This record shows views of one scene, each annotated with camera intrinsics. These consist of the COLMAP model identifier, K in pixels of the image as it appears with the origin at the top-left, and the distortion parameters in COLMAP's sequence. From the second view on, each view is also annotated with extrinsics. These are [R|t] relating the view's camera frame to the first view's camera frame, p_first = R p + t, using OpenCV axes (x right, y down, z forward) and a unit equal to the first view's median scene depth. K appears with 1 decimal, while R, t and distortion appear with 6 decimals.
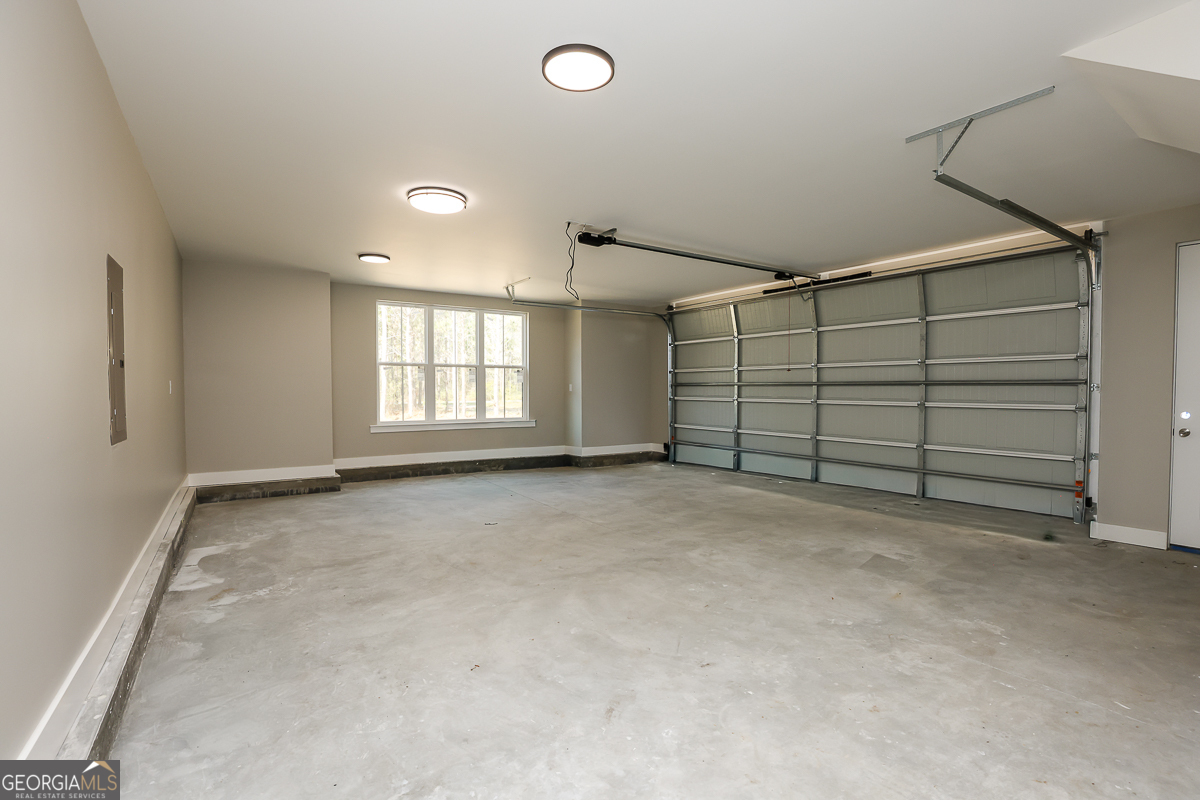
lens RADIAL K [[555.4, 0, 595.1], [0, 555.4, 403.0], [0, 0, 1]] dist [-0.039288, 0.008515]
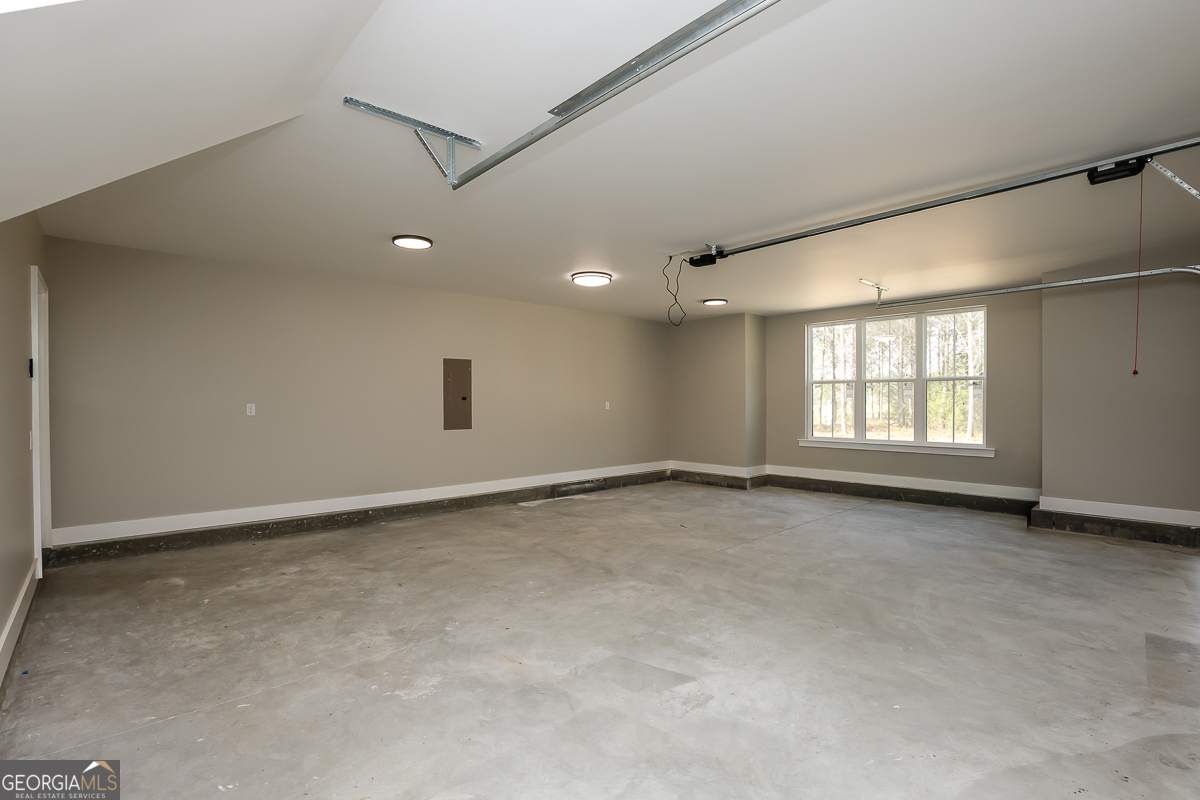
lens RADIAL K [[555.4, 0, 597.6], [0, 555.4, 400.9], [0, 0, 1]] dist [-0.039288, 0.008515]
pose [[0.150358, -0.001010, -0.988631, 1.021778], [-0.020649, 0.999778, -0.004162, -0.036550], [0.988416, 0.021040, 0.150304, 0.714350]]
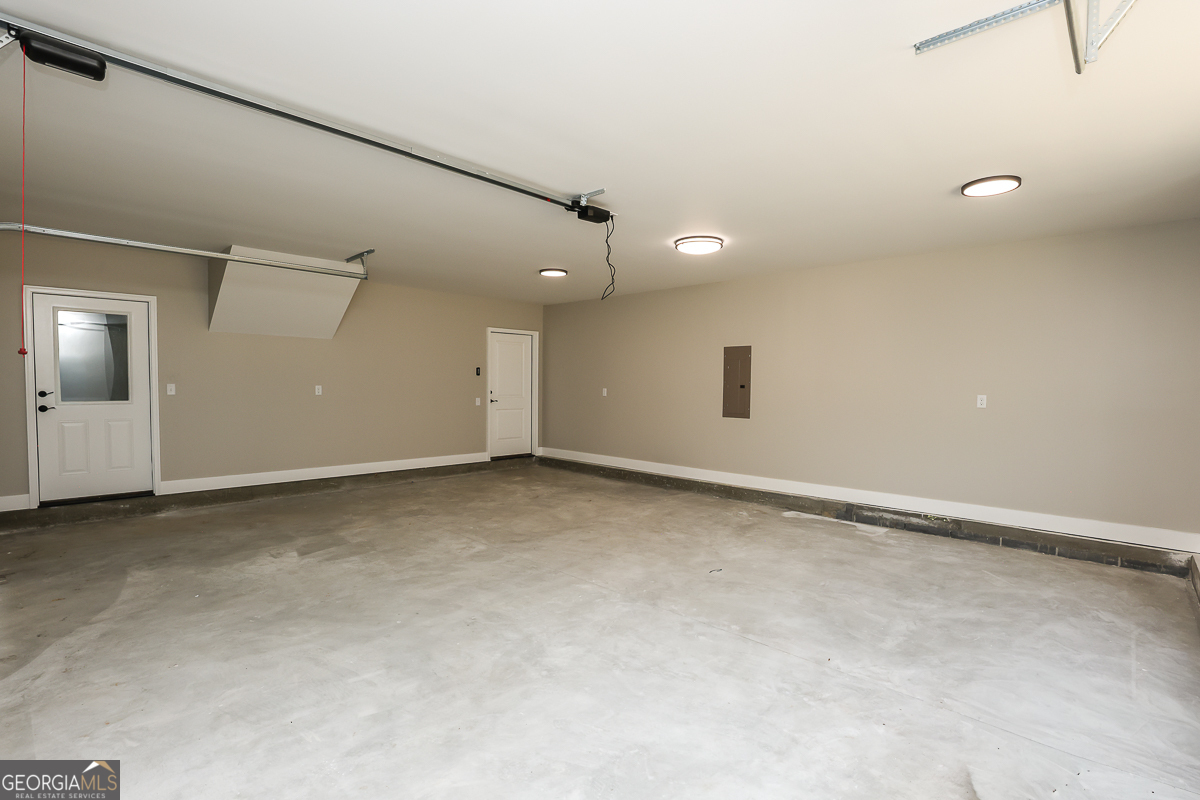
lens RADIAL K [[555.4, 0, 598.5], [0, 555.4, 403.8], [0, 0, 1]] dist [-0.039288, 0.008515]
pose [[-0.977880, -0.003607, -0.209134, 0.162764], [-0.016433, 0.998086, 0.059623, -0.076797], [0.208518, 0.061741, -0.976068, 1.921733]]
